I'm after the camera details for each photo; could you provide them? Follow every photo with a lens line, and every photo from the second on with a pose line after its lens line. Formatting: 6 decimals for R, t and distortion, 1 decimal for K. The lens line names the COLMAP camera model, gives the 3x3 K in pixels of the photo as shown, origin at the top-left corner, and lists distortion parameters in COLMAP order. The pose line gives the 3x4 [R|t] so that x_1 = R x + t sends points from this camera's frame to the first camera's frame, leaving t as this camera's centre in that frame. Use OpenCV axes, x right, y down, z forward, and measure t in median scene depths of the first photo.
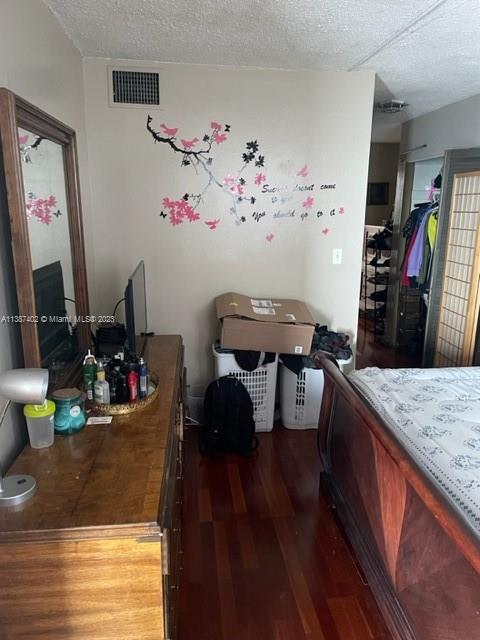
lens RADIAL K [[479.2, 0, 240.0], [0, 479.2, 320.0], [0, 0, 1]] dist [0.020569, -0.009286]
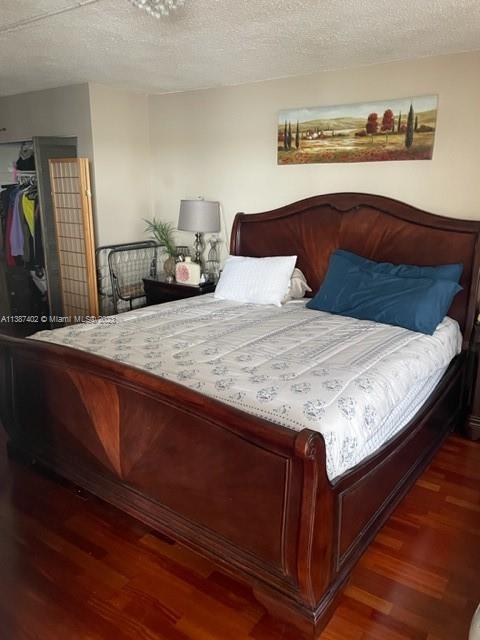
lens RADIAL K [[479.2, 0, 240.0], [0, 479.2, 320.0], [0, 0, 1]] dist [0.020569, -0.009286]
pose [[0.655389, -0.195794, 0.729472, -0.115388], [0.169072, 0.979338, 0.110958, 0.012298], [-0.736125, 0.050612, 0.674951, -0.054101]]
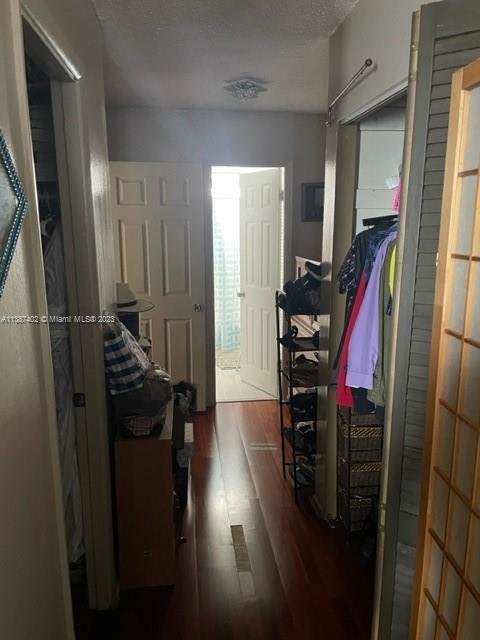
lens RADIAL K [[479.2, 0, 240.0], [0, 479.2, 320.0], [0, 0, 1]] dist [0.020569, -0.009286]
pose [[0.999868, -0.015337, 0.005424, 0.256867], [0.015499, 0.999389, -0.031313, -0.141182], [-0.004941, 0.031393, 0.999495, 0.583576]]
